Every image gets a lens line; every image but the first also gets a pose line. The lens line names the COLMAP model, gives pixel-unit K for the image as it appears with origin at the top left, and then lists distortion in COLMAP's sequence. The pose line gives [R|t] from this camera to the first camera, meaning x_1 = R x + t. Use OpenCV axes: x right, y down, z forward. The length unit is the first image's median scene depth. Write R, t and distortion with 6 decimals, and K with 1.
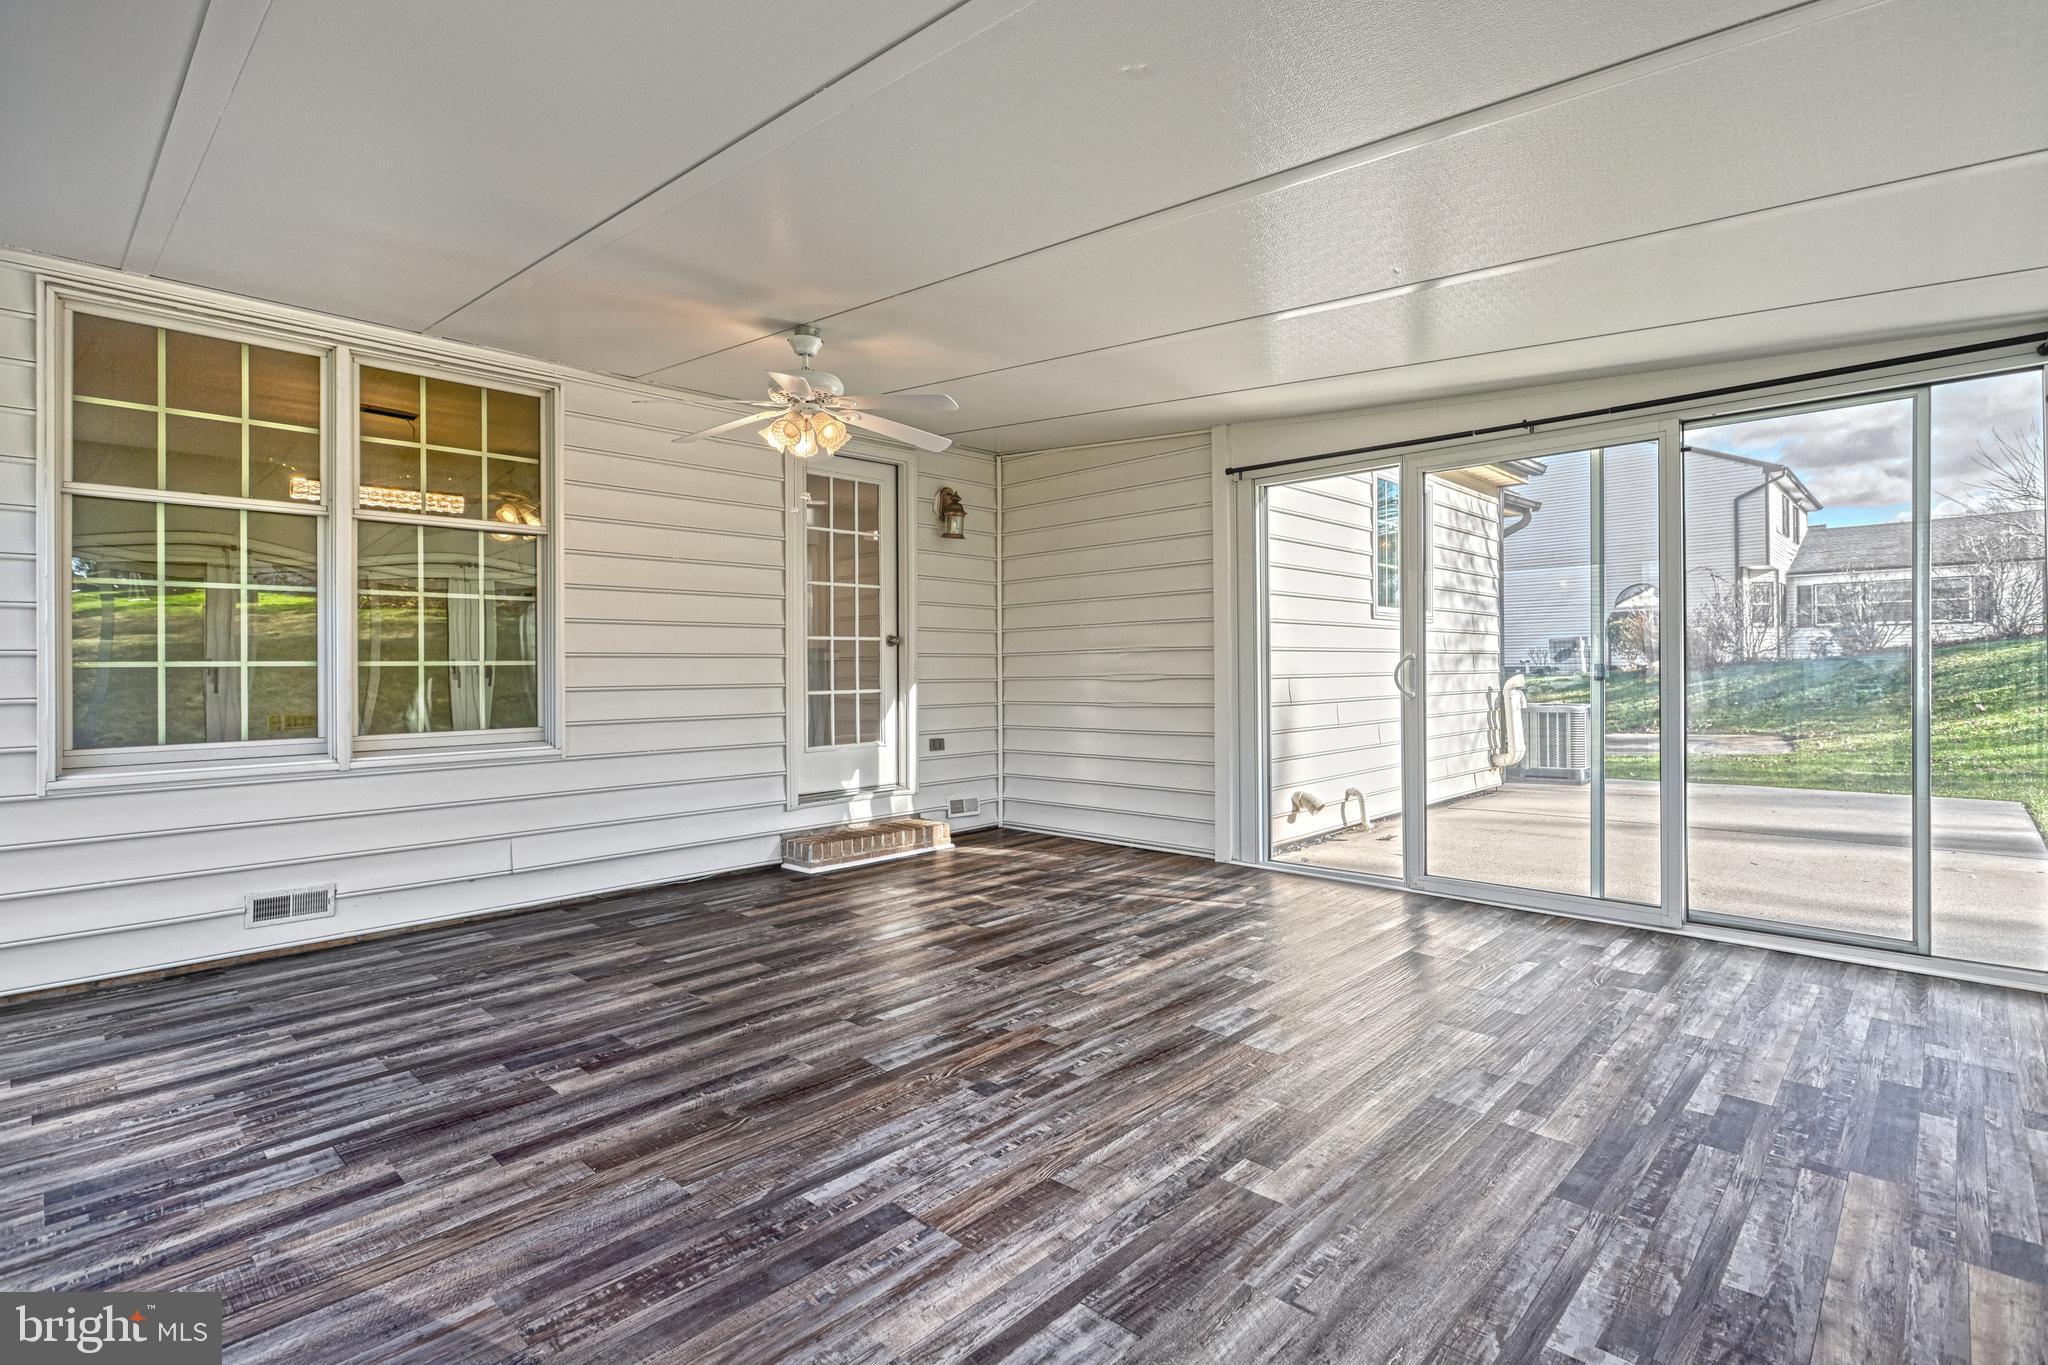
lens RADIAL K [[967.9, 0, 1024.5], [0, 967.9, 669.5], [0, 0, 1]] dist [-0.002543, 0.001229]
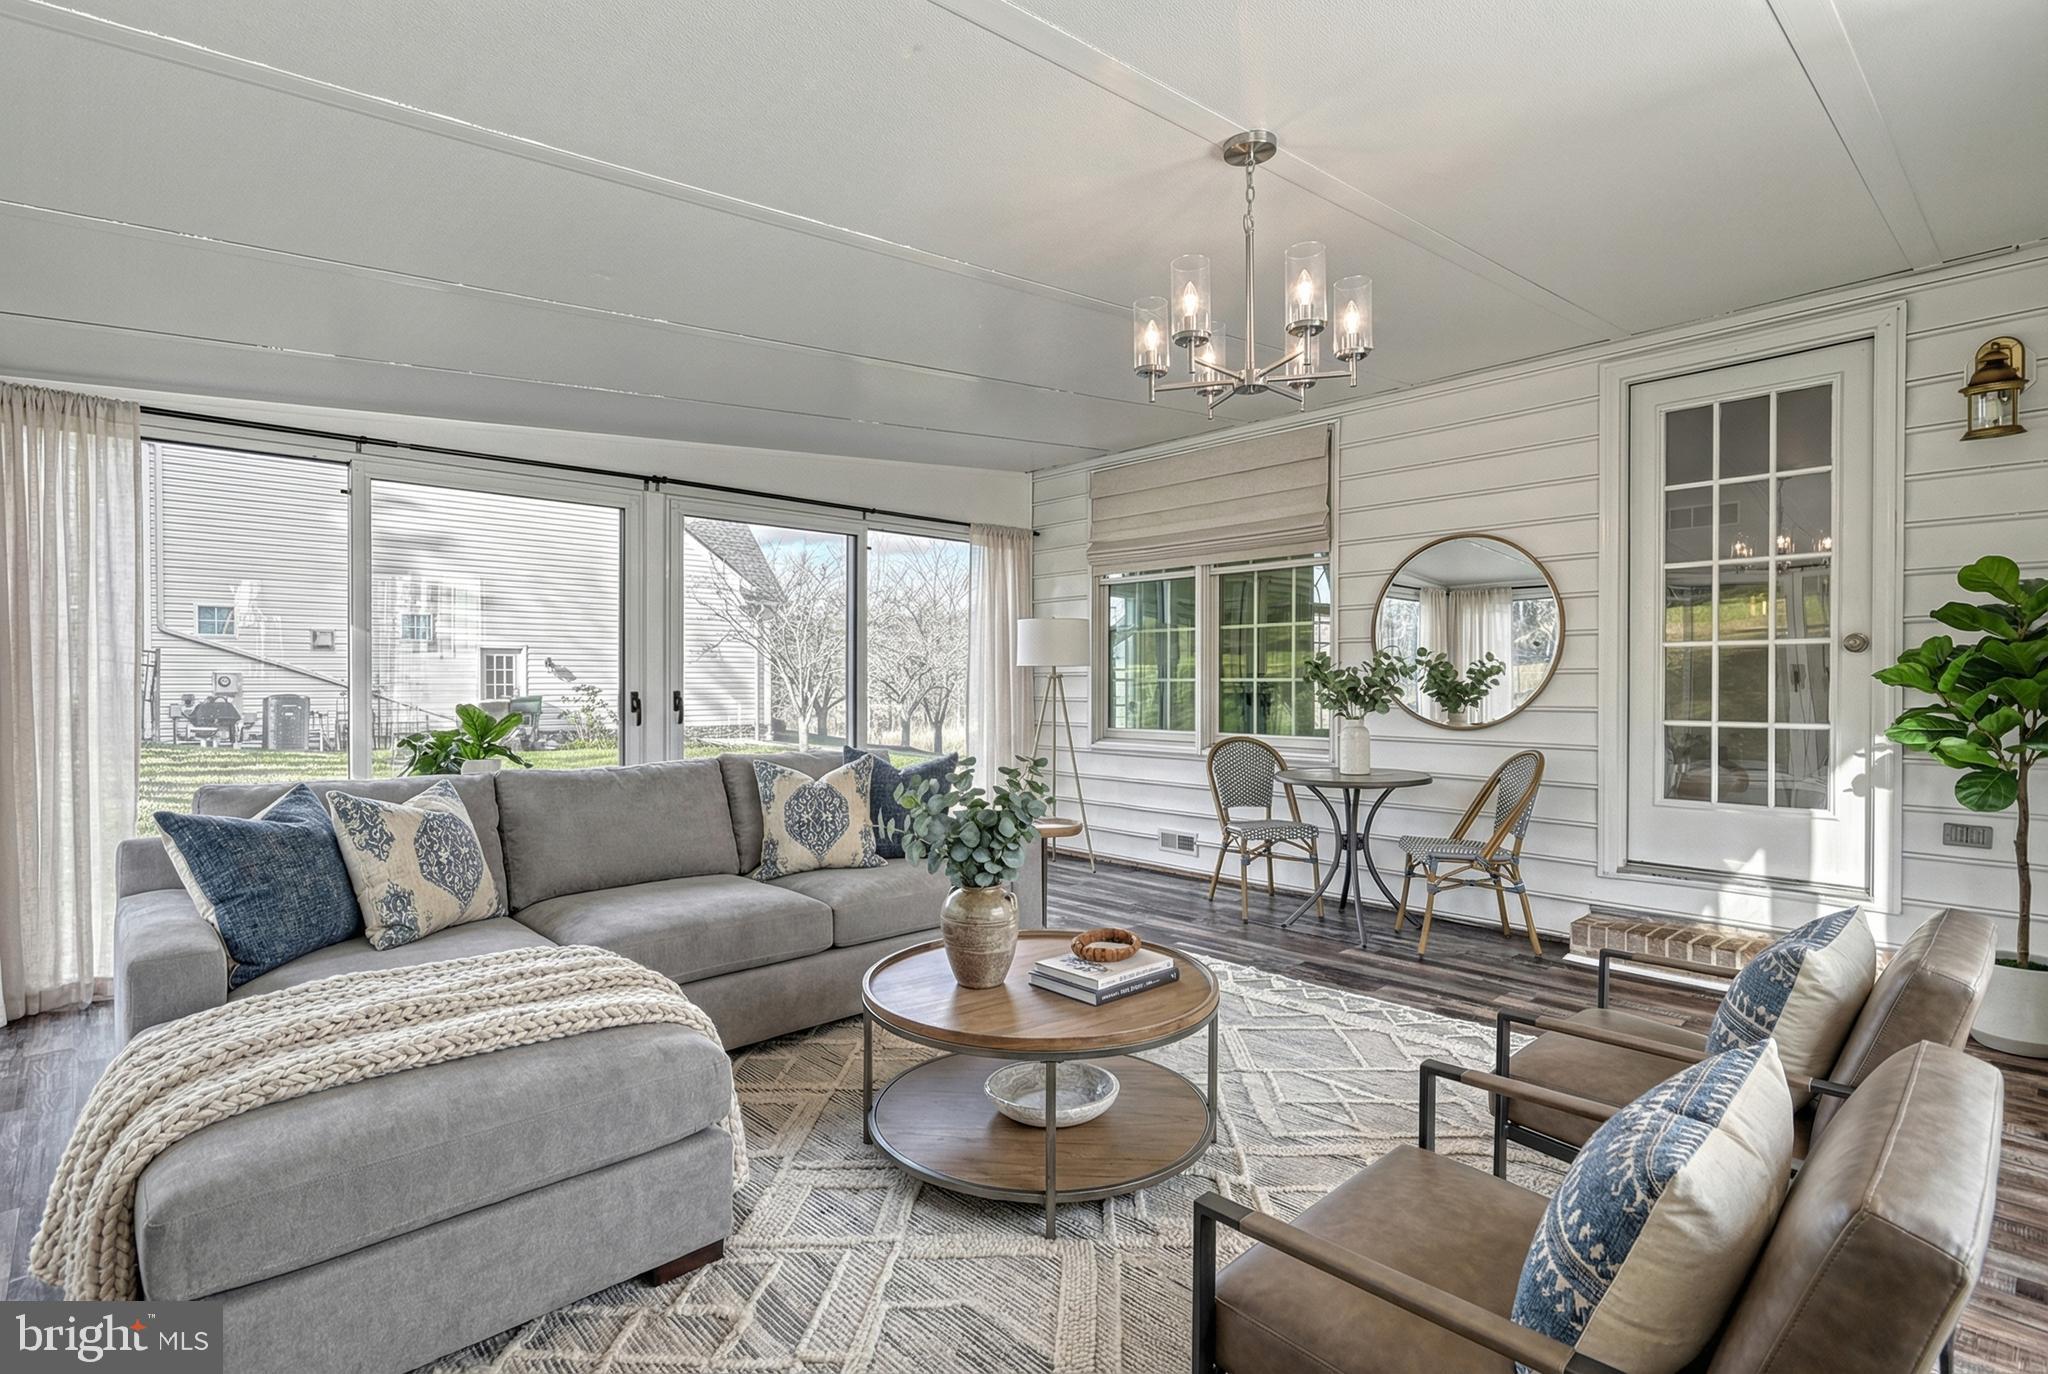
lens RADIAL K [[989.1, 0, 1009.3], [0, 989.1, 674.0], [0, 0, 1]] dist [-0.000304, 0.000047]
pose [[-0.057260, 0.005920, -0.998342, 1.030788], [0.002895, 0.999979, 0.005764, -0.033453], [0.998355, -0.002560, -0.057276, 1.092811]]
